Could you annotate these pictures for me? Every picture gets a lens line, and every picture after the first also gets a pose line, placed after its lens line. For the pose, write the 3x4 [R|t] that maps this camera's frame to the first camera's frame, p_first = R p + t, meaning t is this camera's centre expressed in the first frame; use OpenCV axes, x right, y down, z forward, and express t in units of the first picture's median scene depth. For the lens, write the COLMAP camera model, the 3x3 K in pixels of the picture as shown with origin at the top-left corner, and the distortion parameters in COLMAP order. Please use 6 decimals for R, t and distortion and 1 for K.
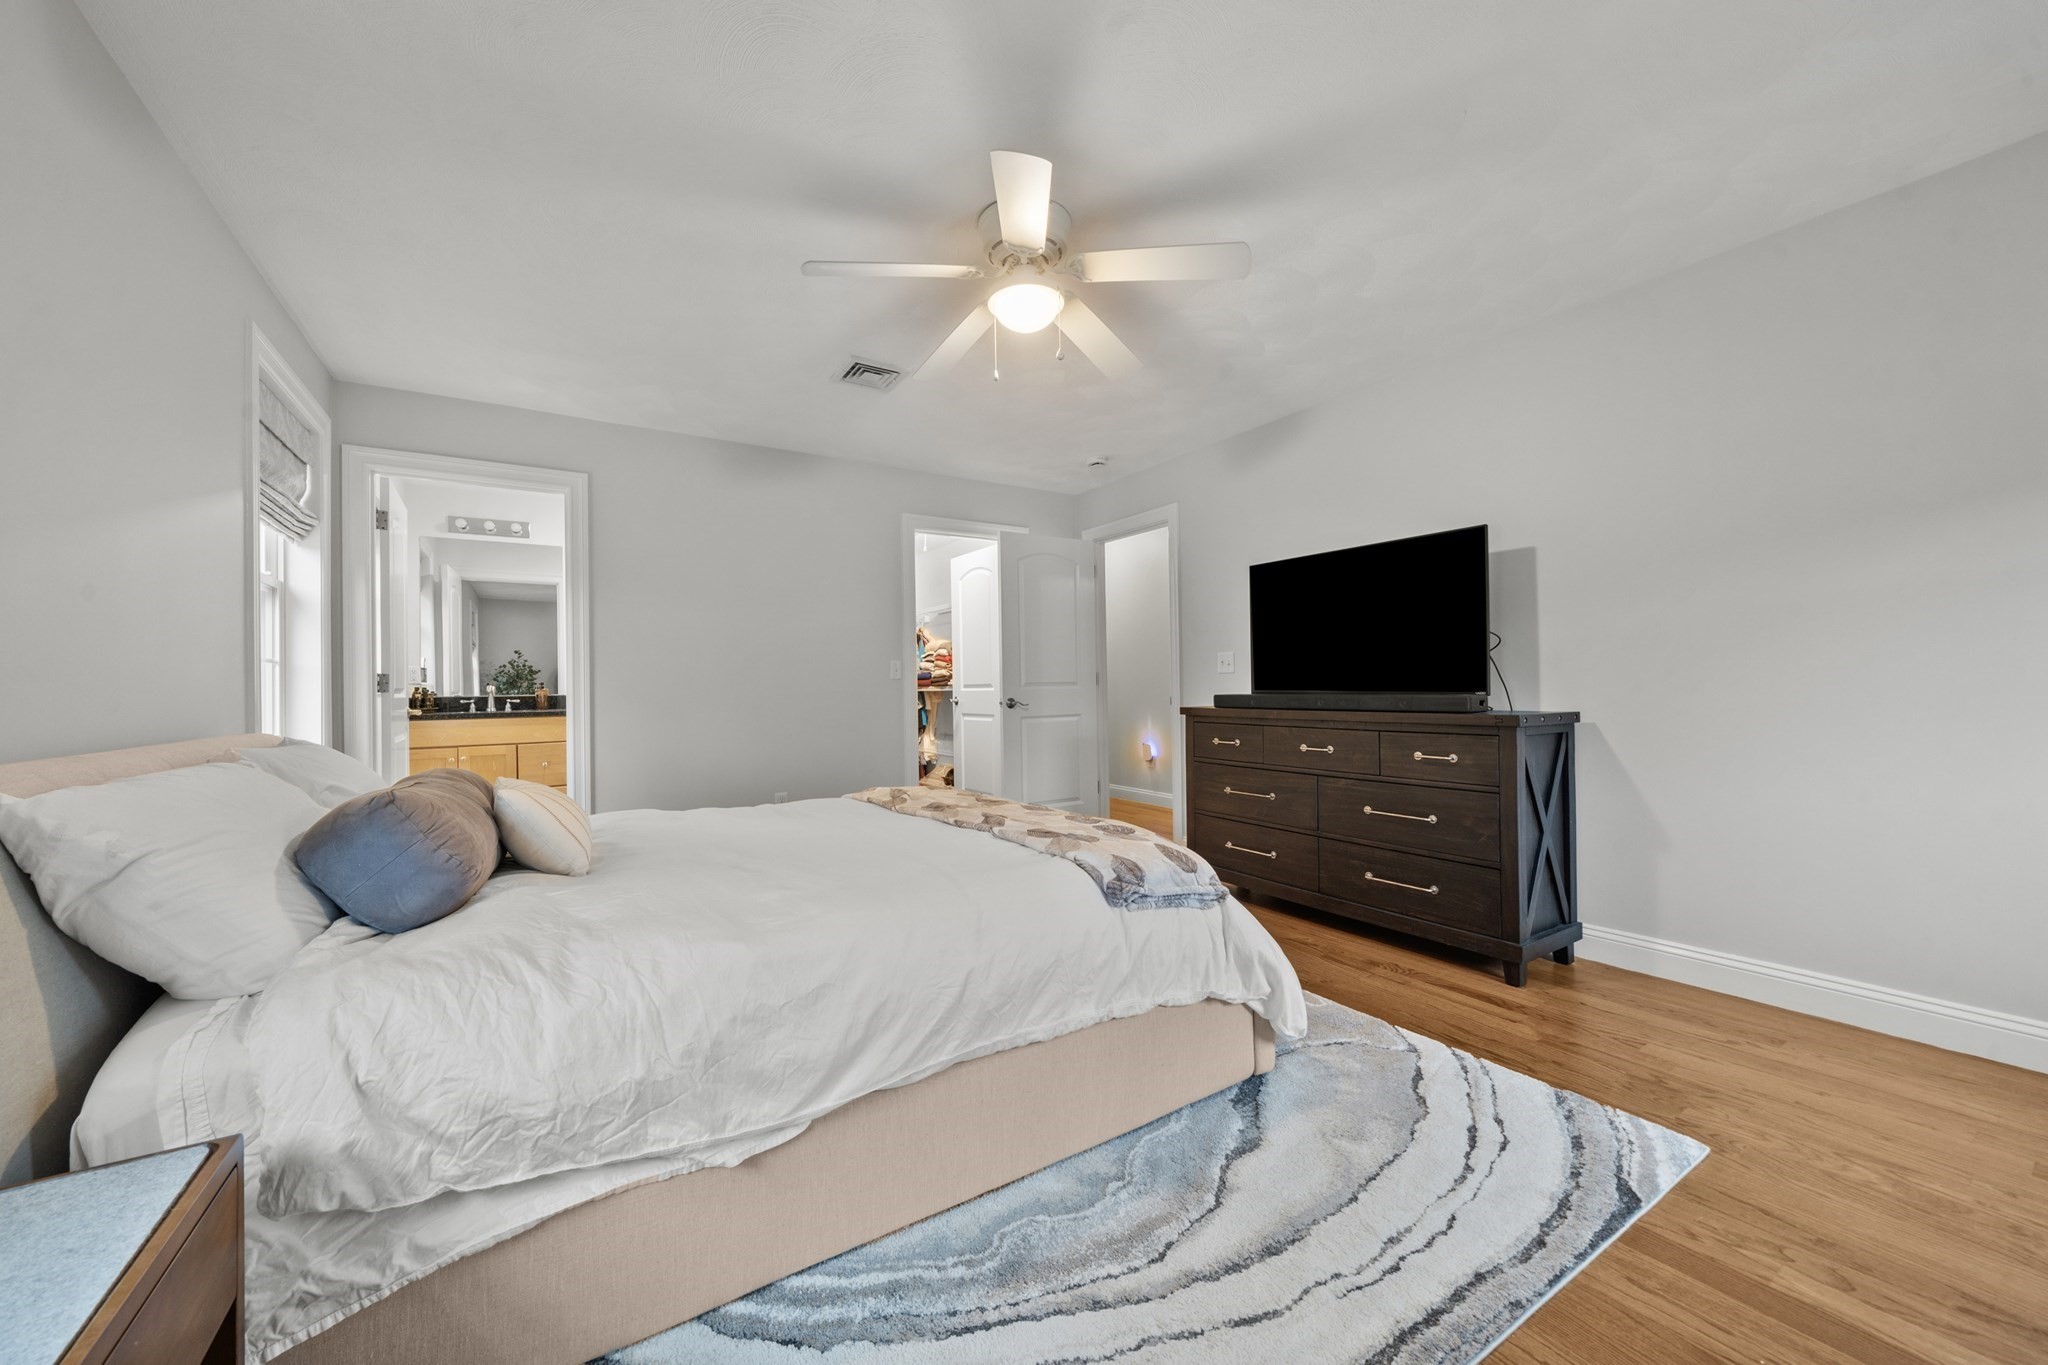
lens RADIAL K [[785.7, 0, 1033.3], [0, 785.7, 686.5], [0, 0, 1]] dist [-0.001246, 0.000002]
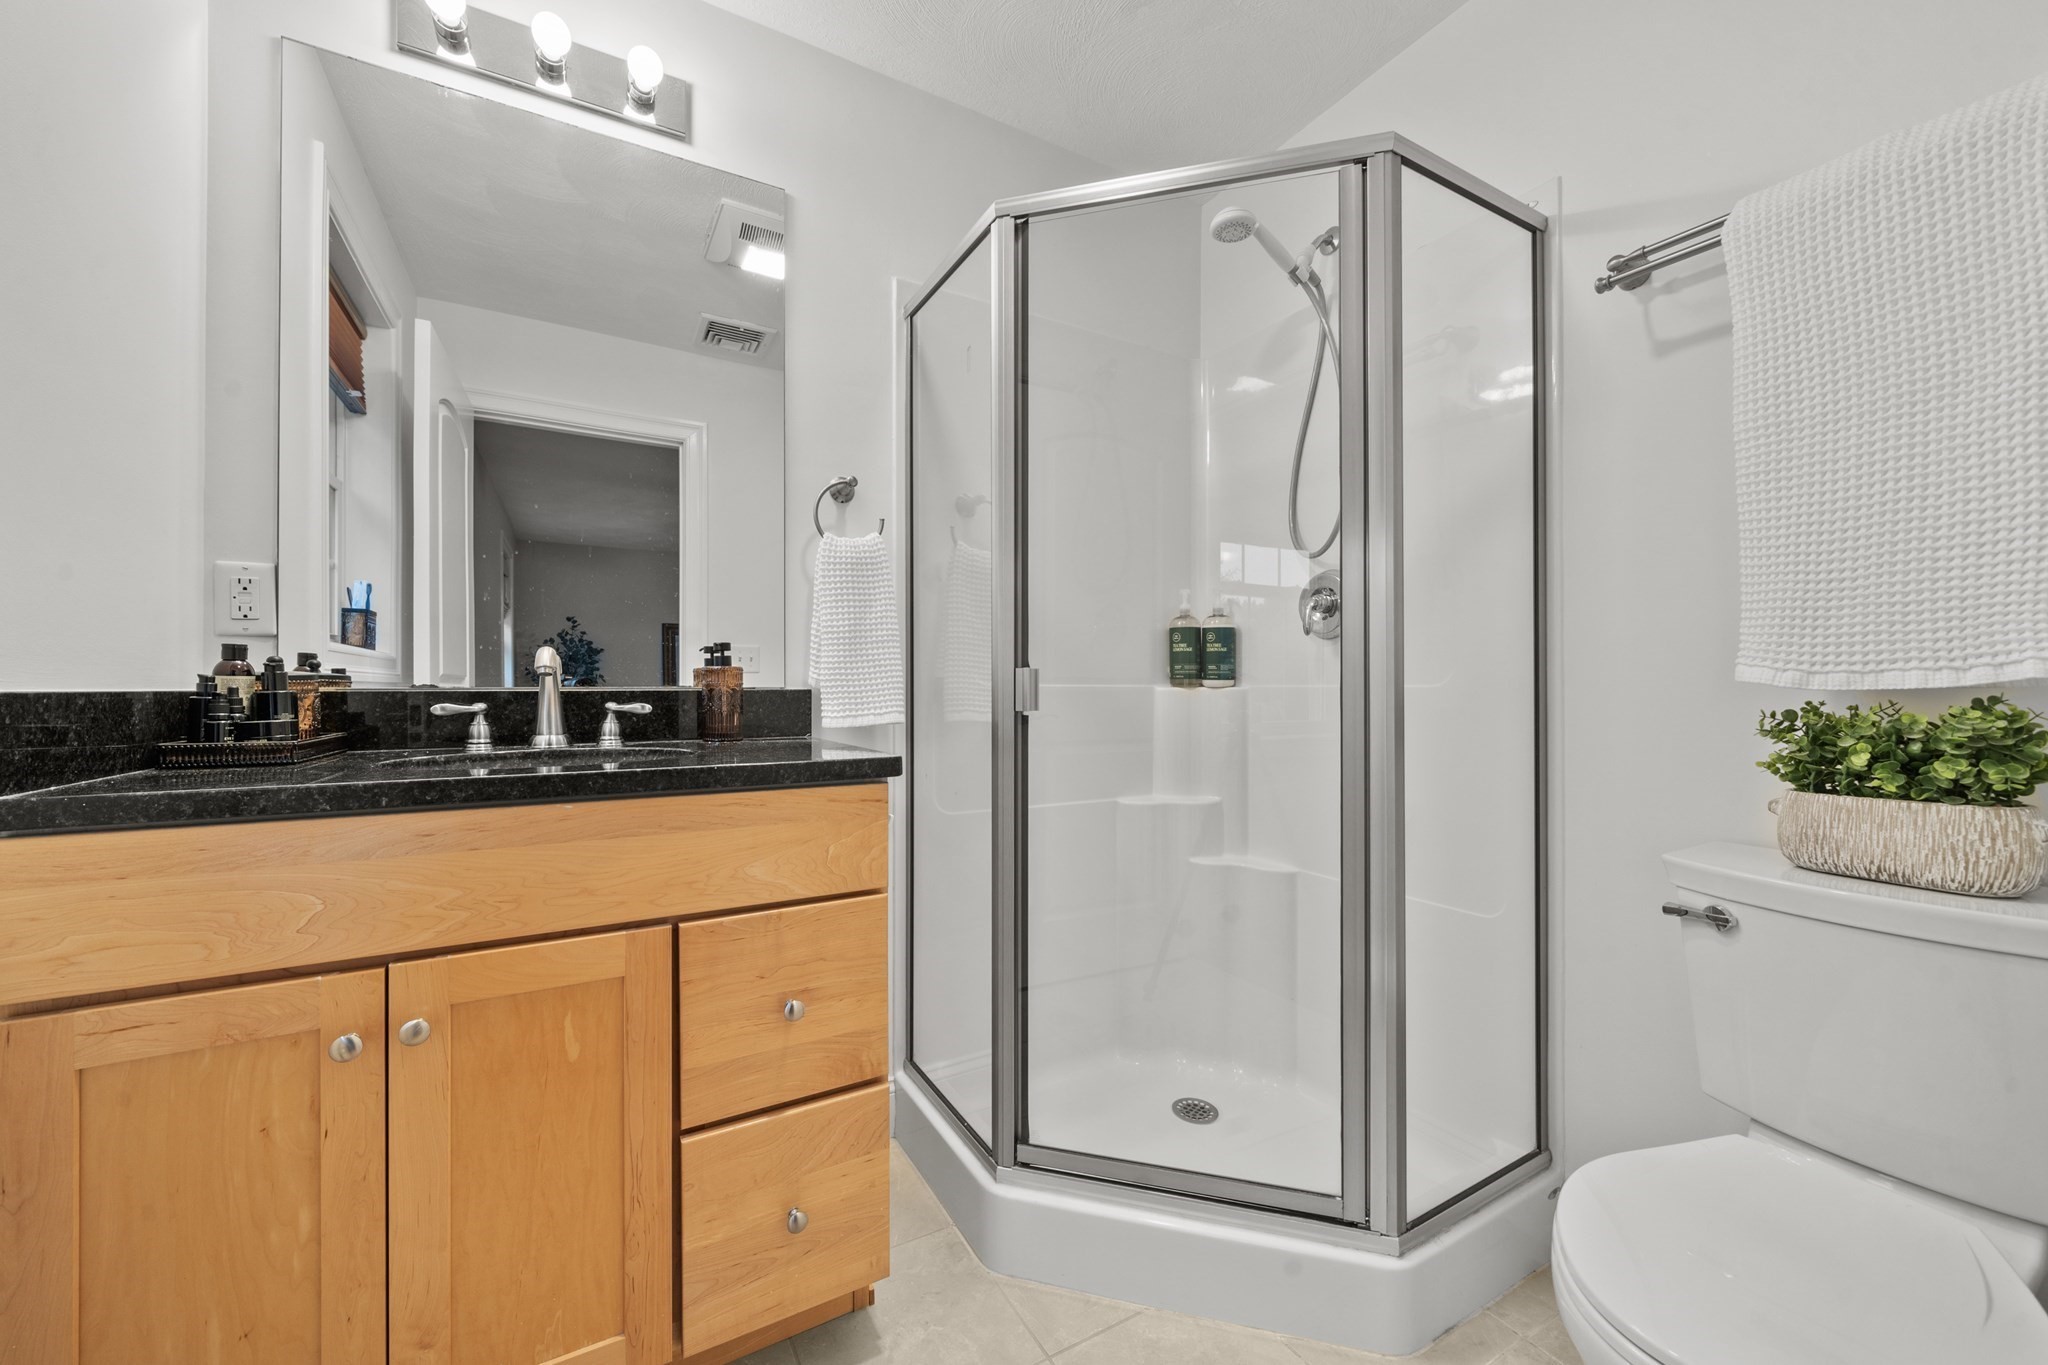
lens RADIAL K [[785.7, 0, 1020.9], [0, 785.7, 676.6], [0, 0, 1]] dist [-0.001246, 0.000002]
pose [[0.999032, 0.005753, -0.043609, -0.521519], [-0.005870, 0.999979, -0.002563, 0.007946], [0.043593, 0.002816, 0.999045, 0.744578]]
